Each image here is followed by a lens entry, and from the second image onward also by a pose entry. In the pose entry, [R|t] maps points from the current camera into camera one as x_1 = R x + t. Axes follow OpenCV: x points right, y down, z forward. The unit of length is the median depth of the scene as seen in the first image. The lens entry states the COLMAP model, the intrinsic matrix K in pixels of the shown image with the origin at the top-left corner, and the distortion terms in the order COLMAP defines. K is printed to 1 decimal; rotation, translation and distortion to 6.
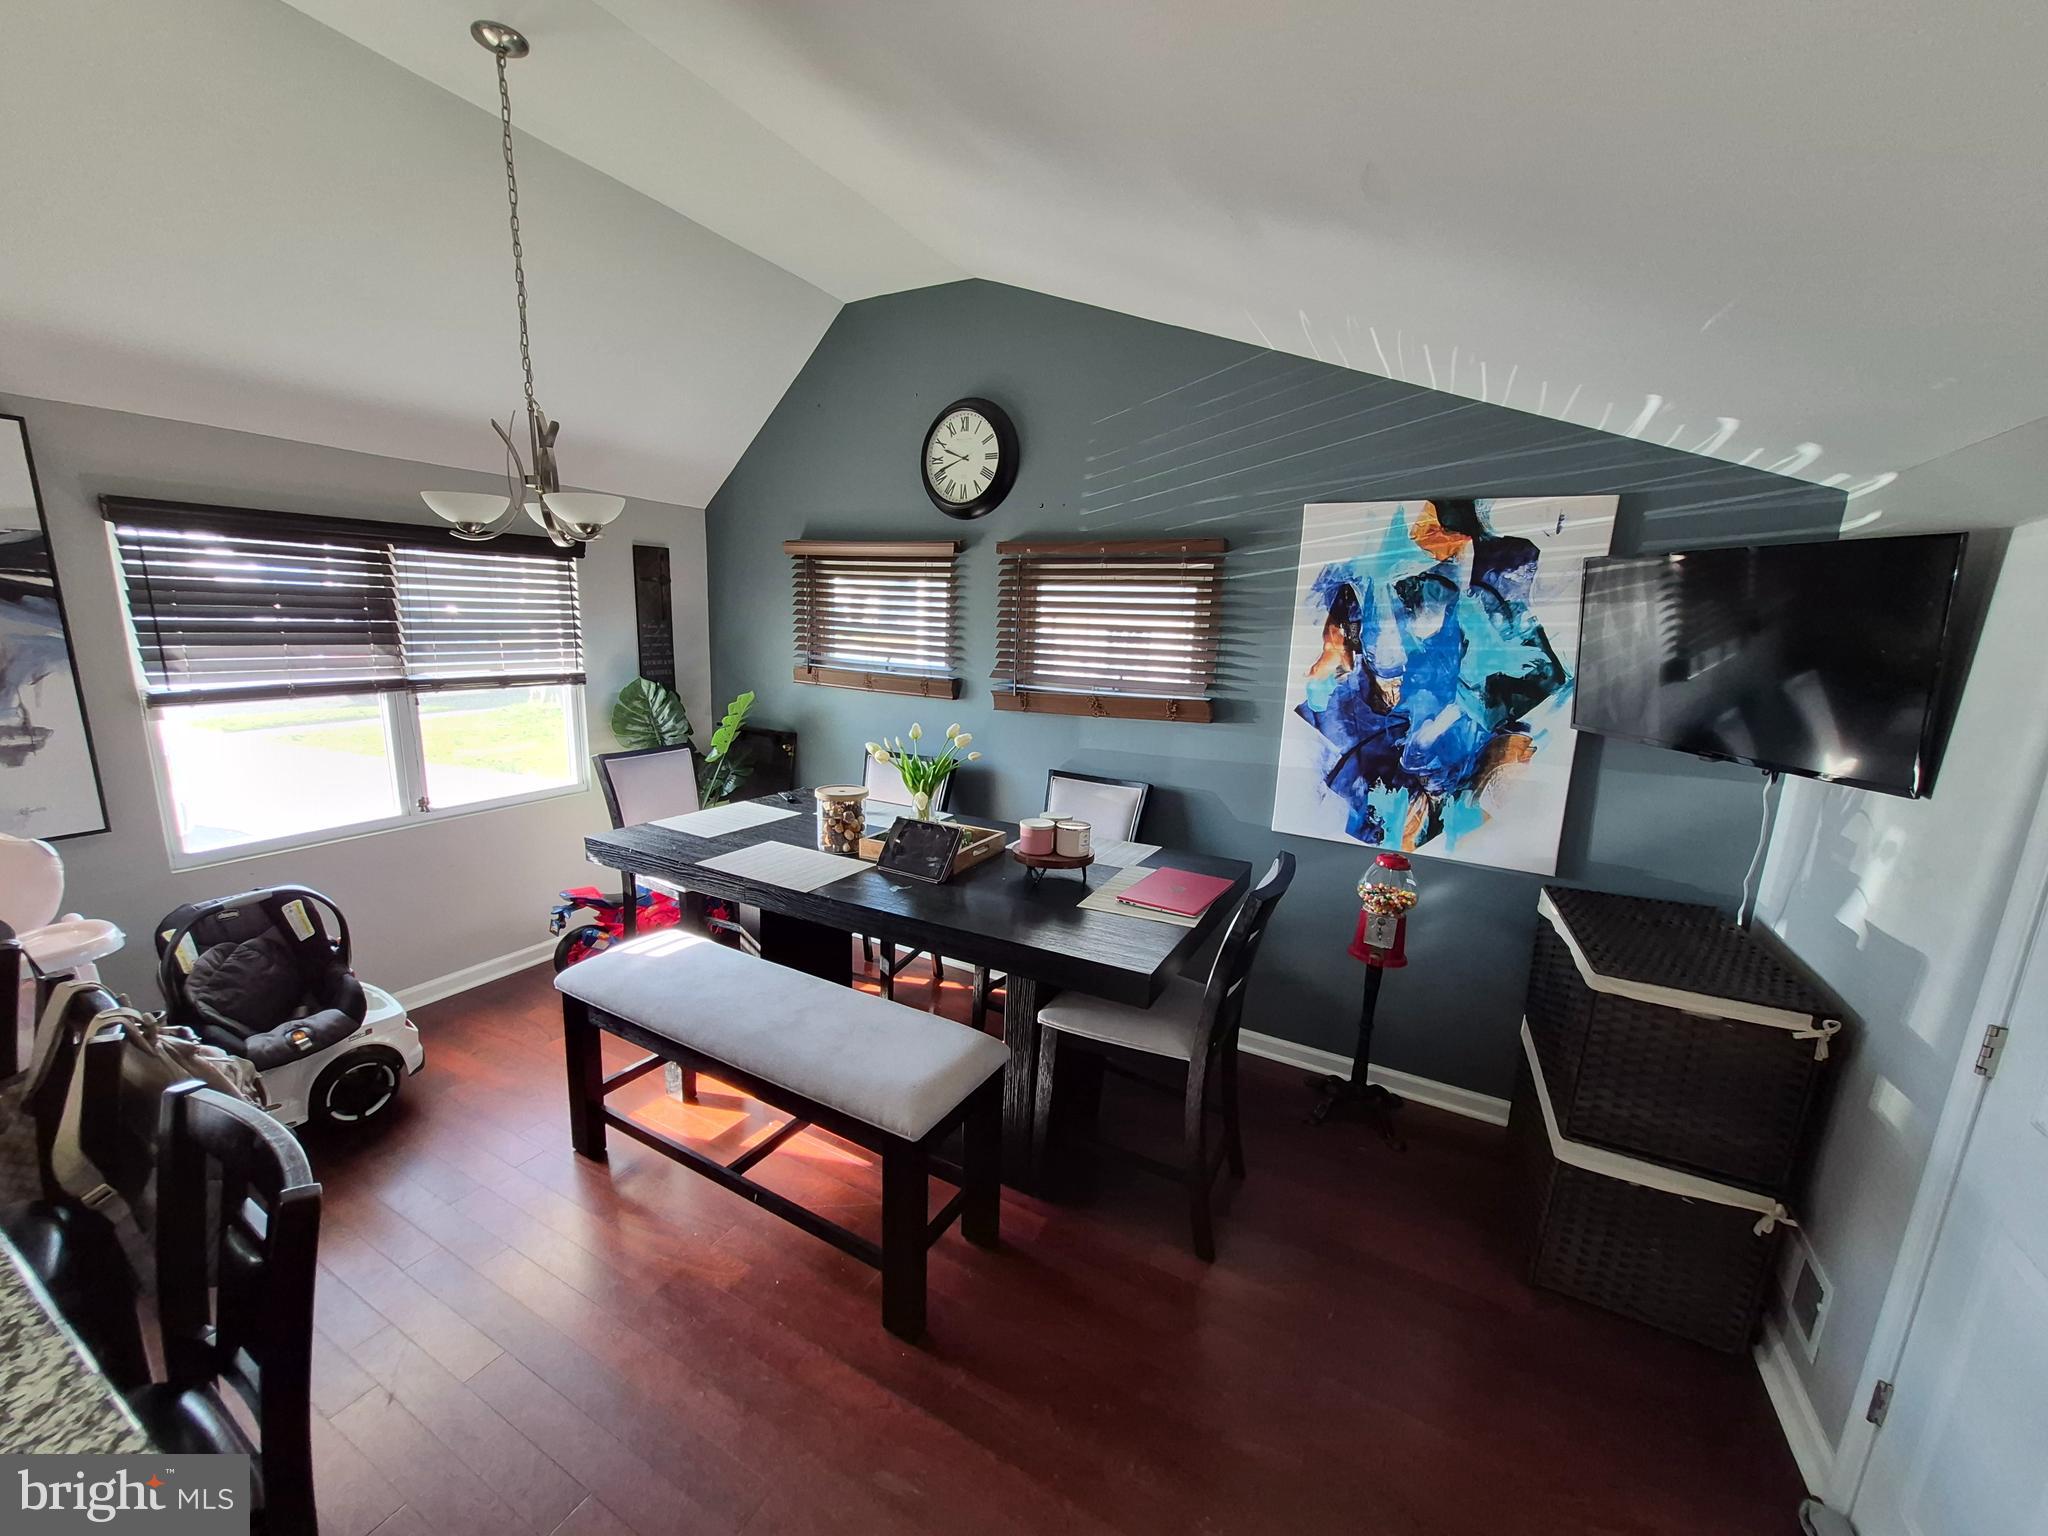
lens RADIAL K [[799.6, 0, 1005.3], [0, 799.6, 773.5], [0, 0, 1]] dist [0.000765, -0.000570]
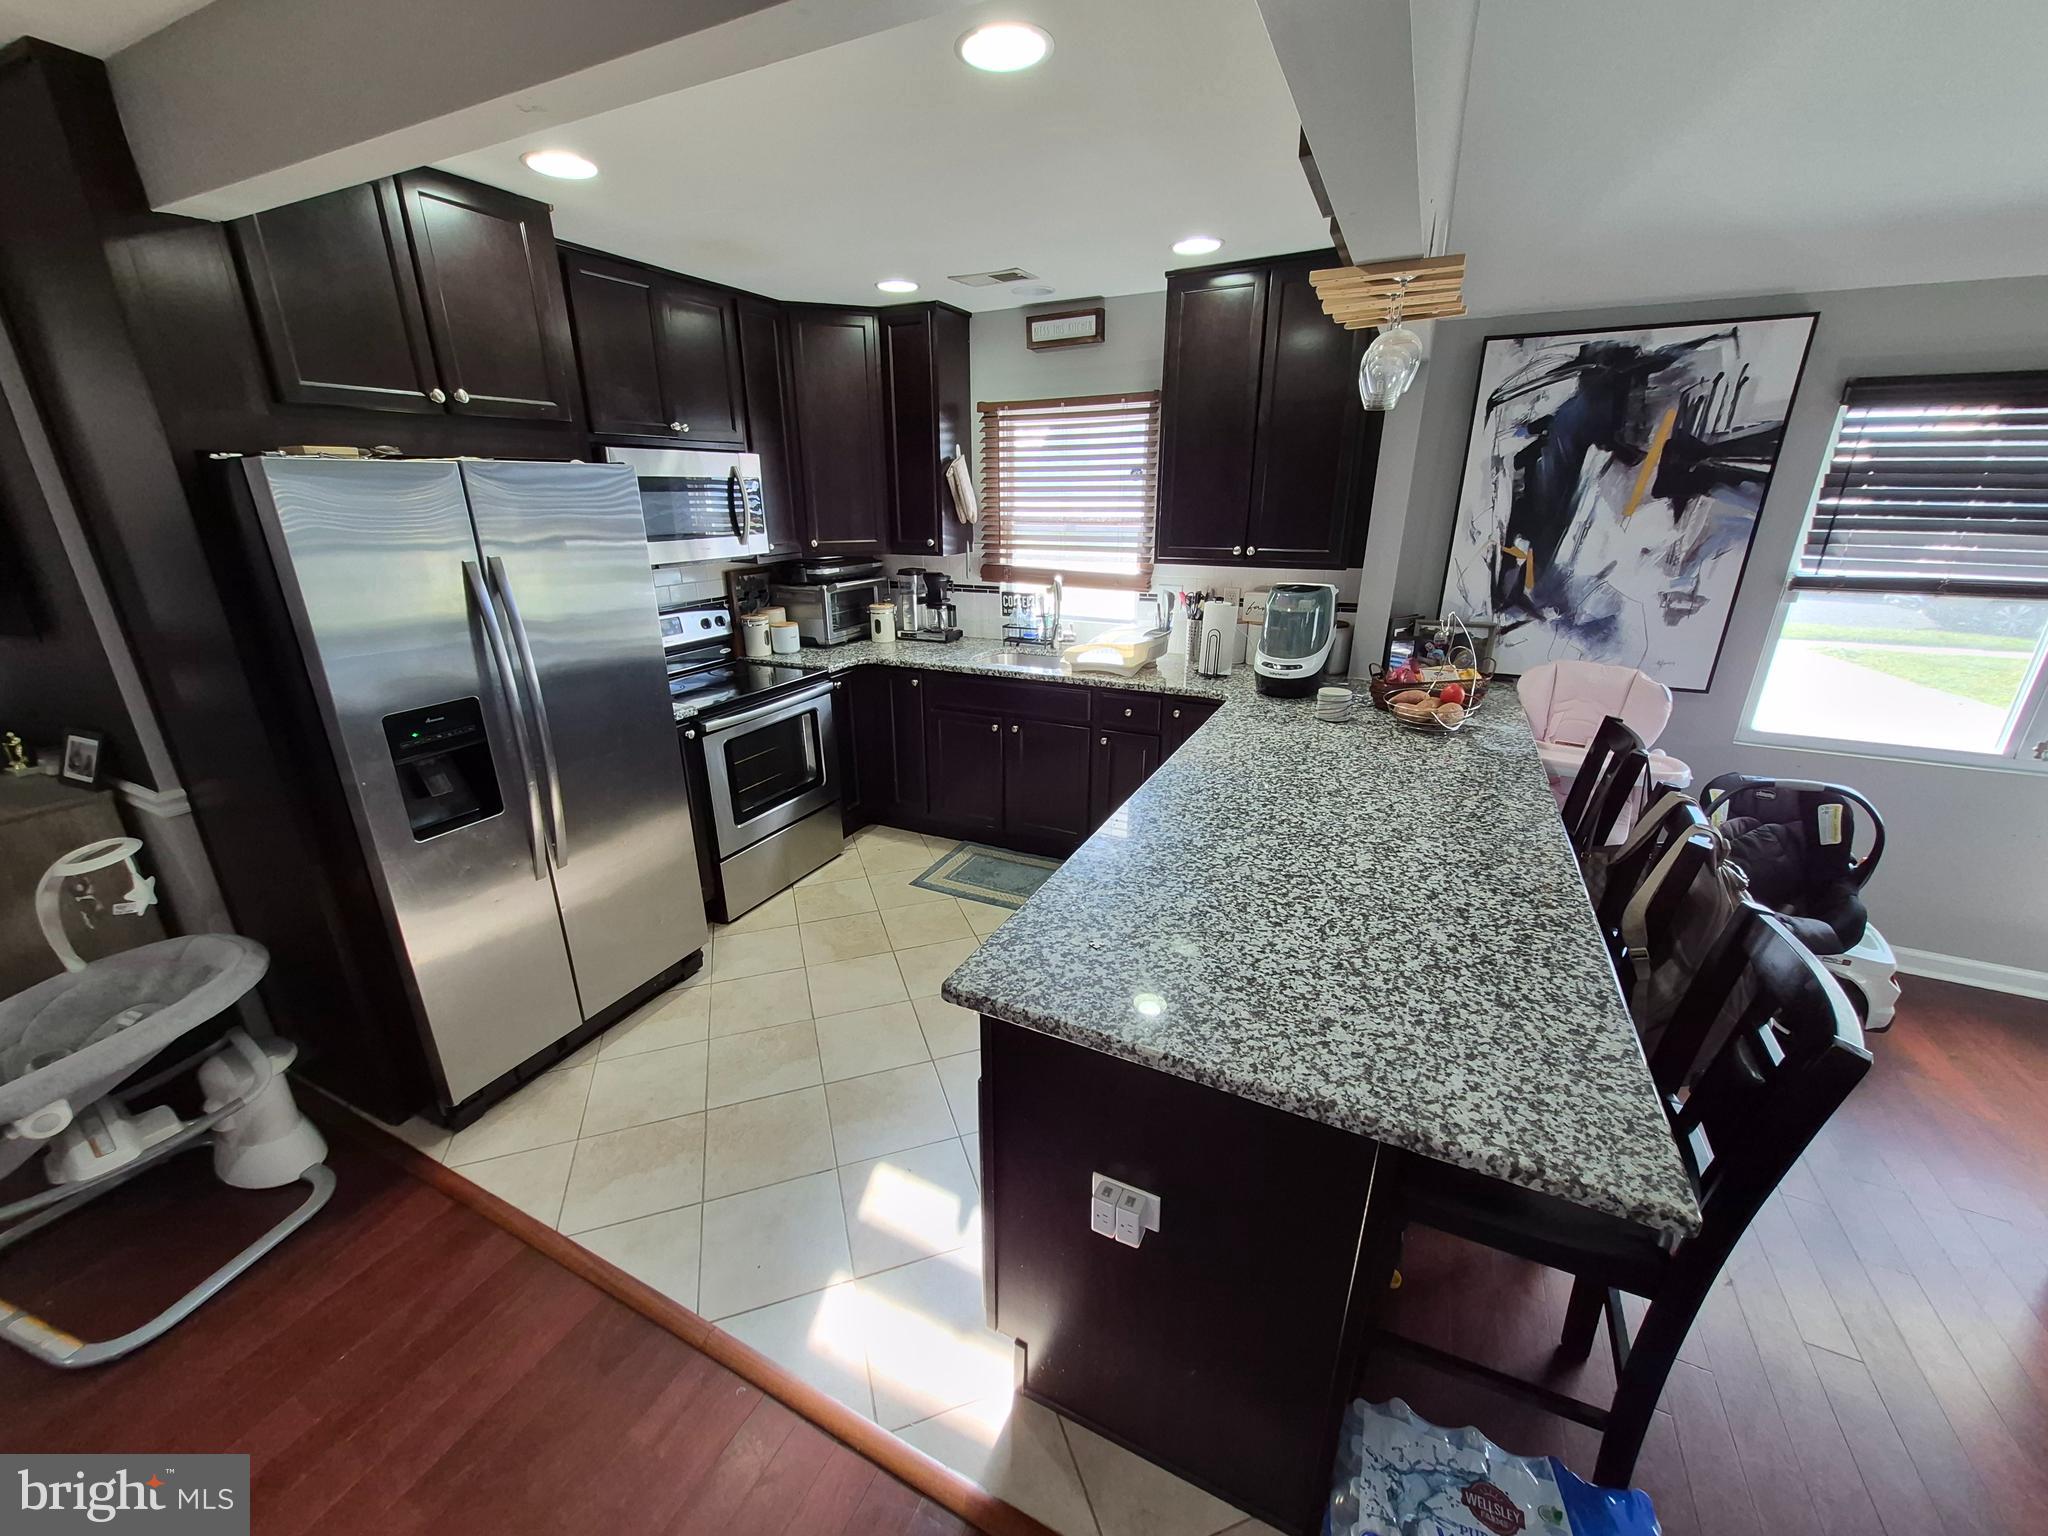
lens RADIAL K [[799.6, 0, 1006.7], [0, 799.6, 770.6], [0, 0, 1]] dist [0.000765, -0.000570]
pose [[0.035138, 0.301746, -0.952741, -0.018855], [-0.195199, 0.937040, 0.289574, 0.036090], [0.980134, 0.175798, 0.091827, -0.070342]]
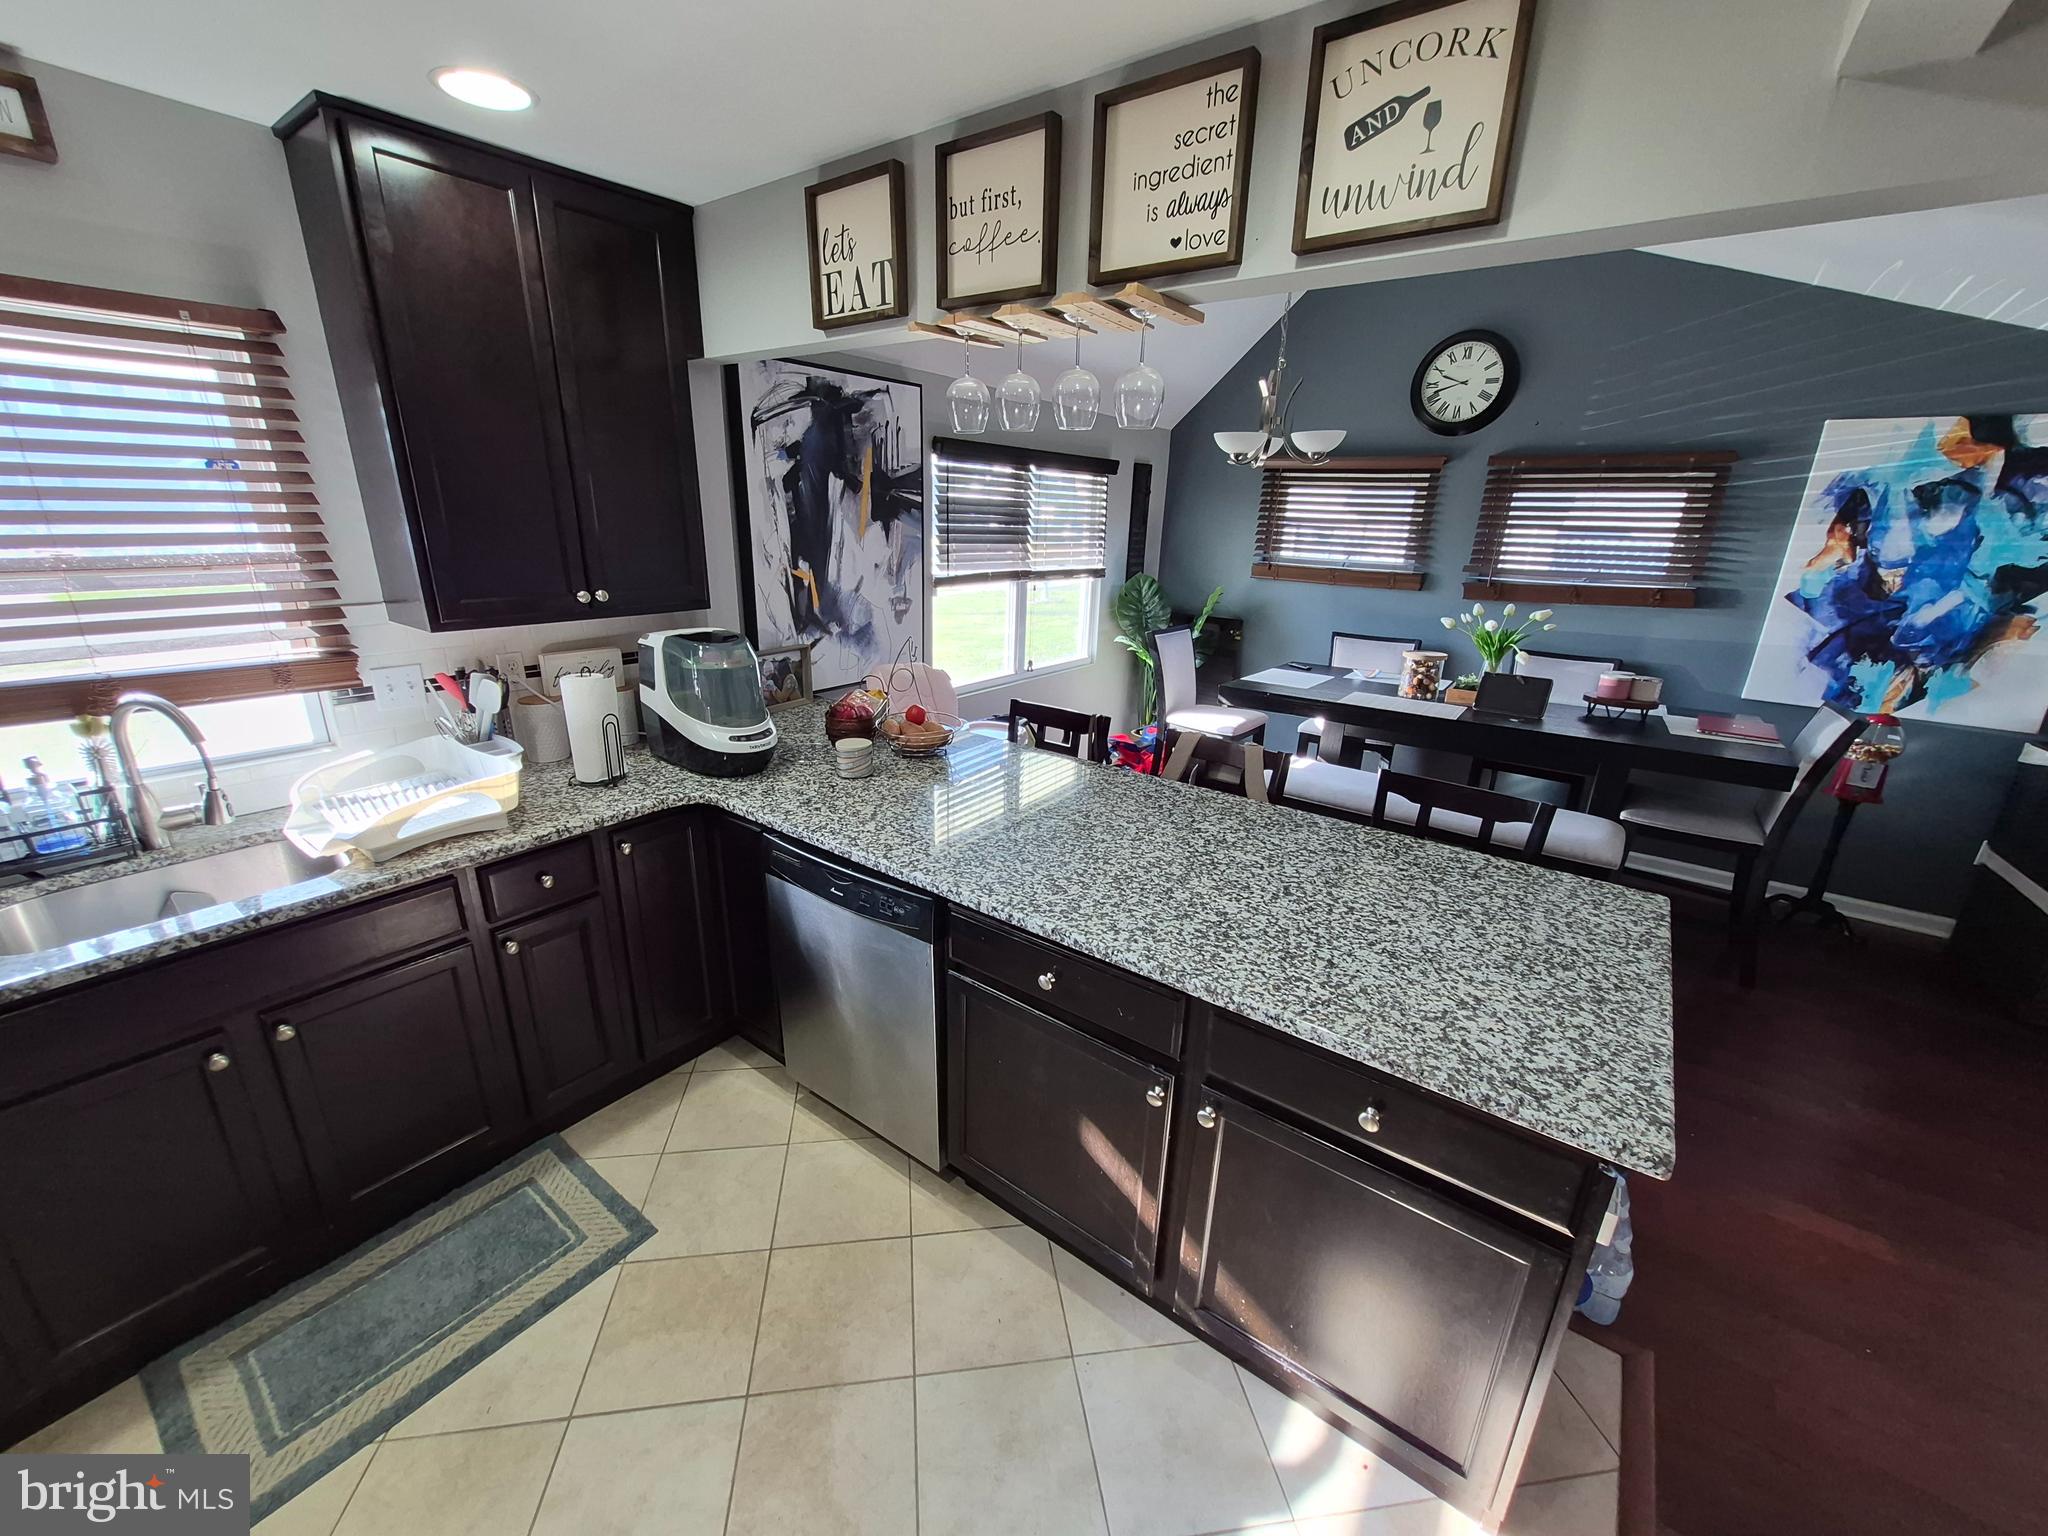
lens RADIAL K [[799.6, 0, 1022.6], [0, 799.6, 771.0], [0, 0, 1]] dist [0.000765, -0.000570]
pose [[0.989496, 0.036859, -0.139781, -0.635717], [-0.021661, 0.993835, 0.108730, 0.080506], [0.142927, -0.104560, 0.984195, -0.405003]]
